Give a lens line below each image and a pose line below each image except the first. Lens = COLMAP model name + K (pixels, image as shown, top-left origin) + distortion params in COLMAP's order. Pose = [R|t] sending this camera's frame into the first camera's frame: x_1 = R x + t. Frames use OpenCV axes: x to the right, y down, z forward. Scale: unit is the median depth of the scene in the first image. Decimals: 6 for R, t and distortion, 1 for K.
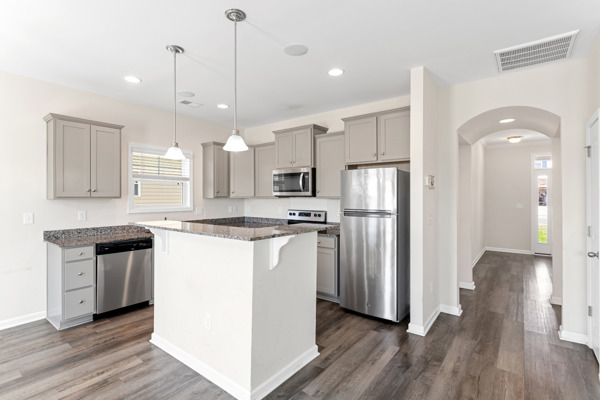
lens RADIAL K [[289.7, 0, 301.3], [0, 289.7, 195.1], [0, 0, 1]] dist [-0.001833, -0.000409]
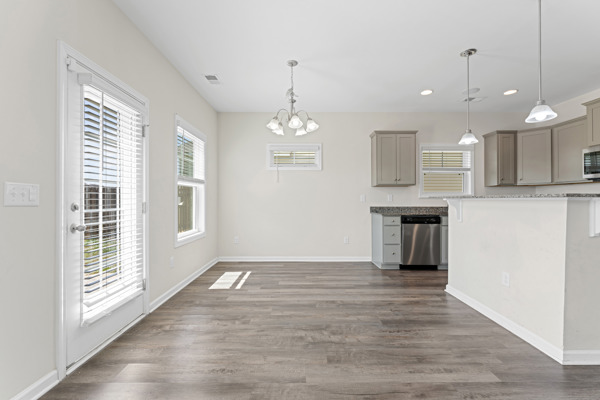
lens RADIAL K [[256.6, 0, 298.1], [0, 256.6, 199.8], [0, 0, 1]] dist [0.000651, 0.000031]
pose [[0.609455, -0.000614, -0.792820, -0.014737], [0.002049, 0.999998, 0.000800, 0.082843], [0.792818, -0.002112, 0.609455, -0.167561]]
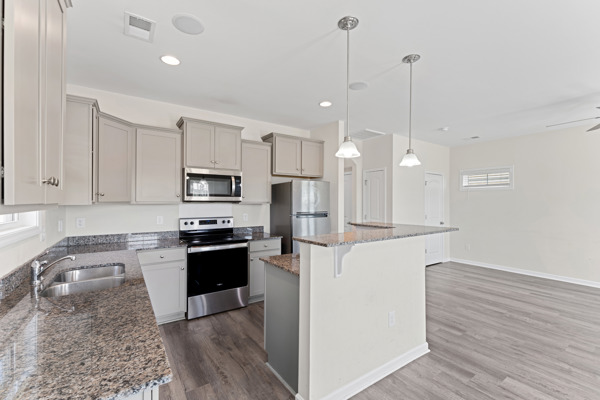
lens RADIAL K [[256.6, 0, 298.1], [0, 256.6, 199.8], [0, 0, 1]] dist [0.000651, 0.000031]
pose [[0.313256, 0.006799, 0.949644, -0.887210], [-0.006491, 0.999966, -0.005019, 0.001492], [-0.949647, -0.004592, 0.313289, 0.685935]]
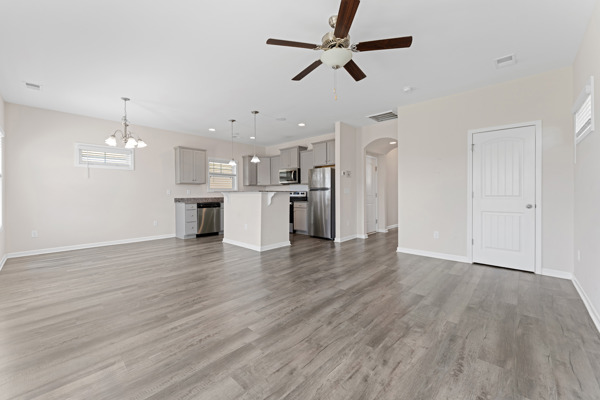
lens RADIAL K [[243.1, 0, 298.2], [0, 243.1, 191.5], [0, 0, 1]] dist [-0.000541, -0.000025]
pose [[0.995190, -0.006100, -0.097769, 0.243410], [0.005641, 0.999972, -0.004969, 0.085236], [0.097797, 0.004394, 0.995197, -0.760092]]
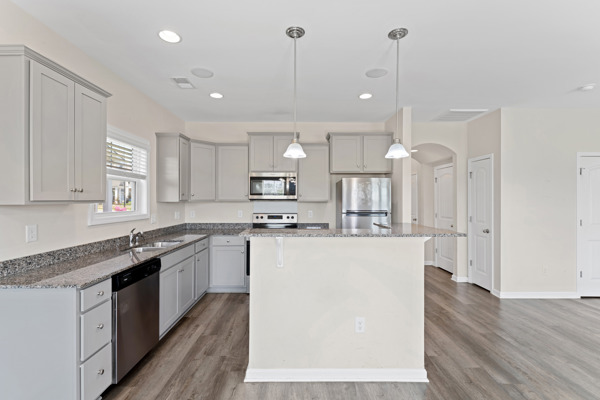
lens RADIAL K [[268.4, 0, 299.7], [0, 268.4, 198.4], [0, 0, 1]] dist [-0.000866, -0.000237]
pose [[0.787956, 0.002862, 0.615724, -0.701549], [-0.003125, 0.999995, -0.000649, 0.000171], [-0.615723, -0.001413, 0.787961, 0.264673]]
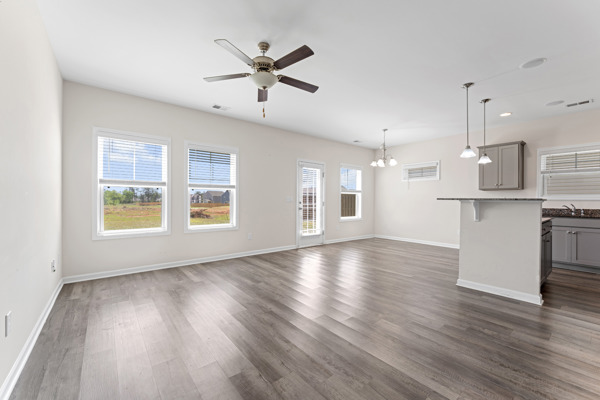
lens RADIAL K [[246.2, 0, 300.0], [0, 246.2, 200.0], [0, 0, 1]] dist [0.000623, 0.000042]
pose [[-0.237388, -0.004319, -0.971405, 0.983808], [-0.002594, 0.999989, -0.003812, 0.084916], [0.971411, 0.001615, -0.237397, 0.196140]]
